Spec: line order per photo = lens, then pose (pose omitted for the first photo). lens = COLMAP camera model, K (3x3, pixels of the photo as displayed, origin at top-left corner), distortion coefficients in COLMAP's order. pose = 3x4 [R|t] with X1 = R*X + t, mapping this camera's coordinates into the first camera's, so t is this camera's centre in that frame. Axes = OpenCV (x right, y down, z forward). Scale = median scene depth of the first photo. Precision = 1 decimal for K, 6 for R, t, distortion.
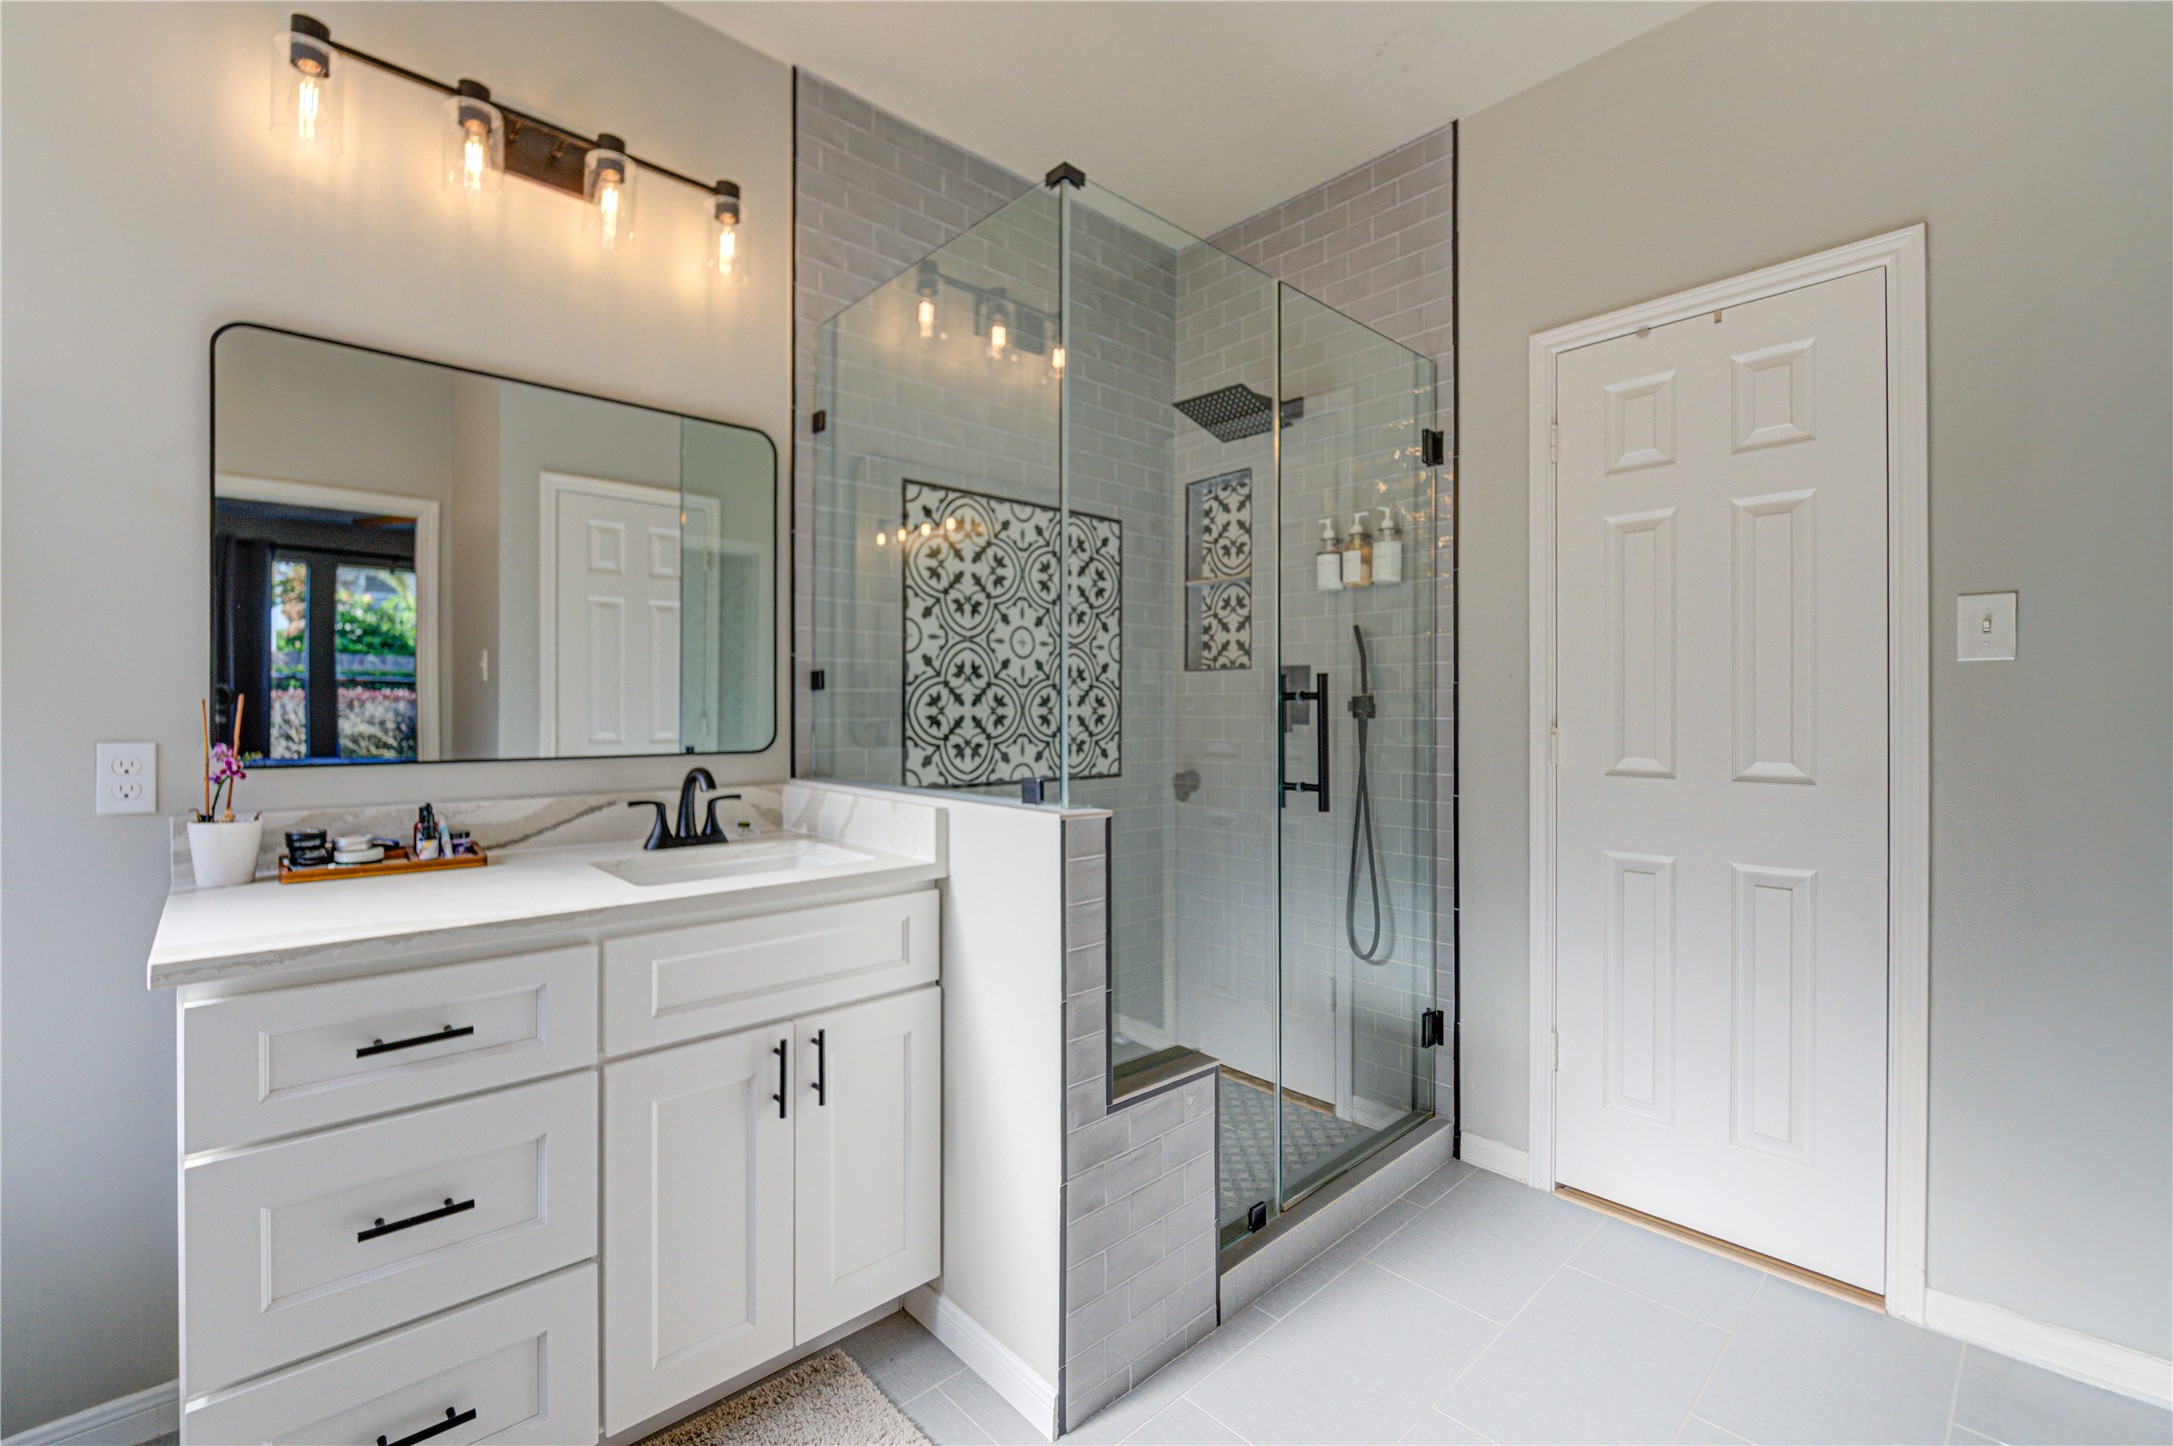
lens RADIAL K [[899.6, 0, 1002.2], [0, 899.6, 710.6], [0, 0, 1]] dist [-0.007170, 0.000501]
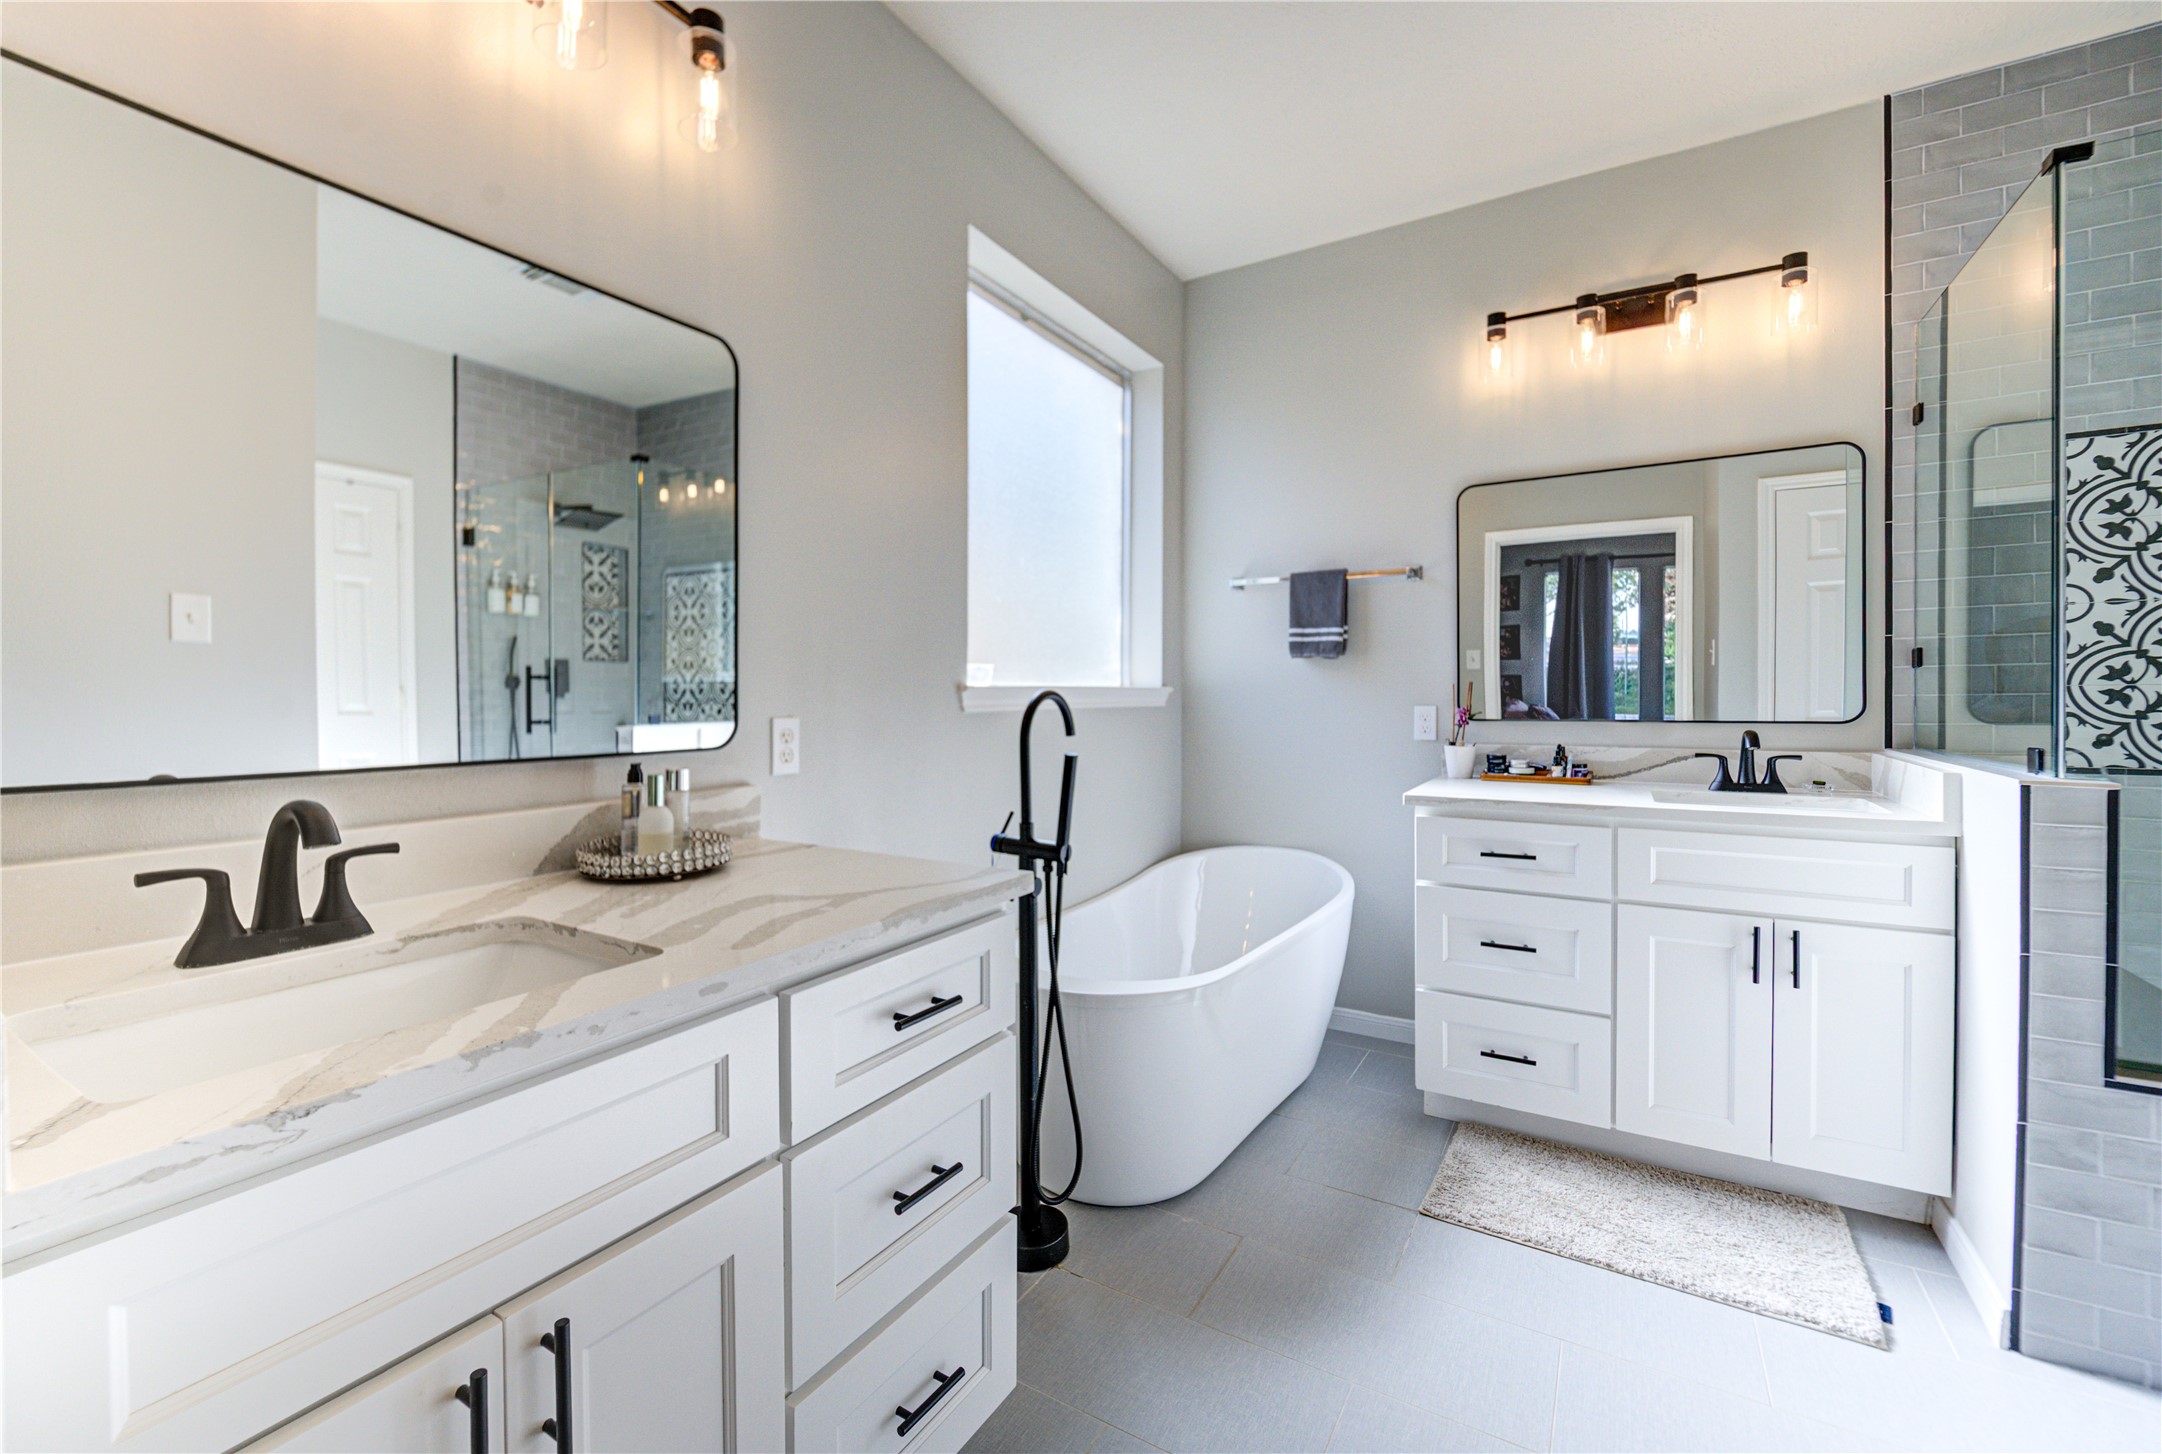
lens RADIAL K [[902.1, 0, 1042.7], [0, 902.1, 703.1], [0, 0, 1]] dist [-0.004828, -0.003032]
pose [[0.273120, 0.005057, -0.961967, 0.638168], [0.004739, 0.999967, 0.006602, 0.009763], [0.961968, -0.006362, 0.273087, -0.344999]]
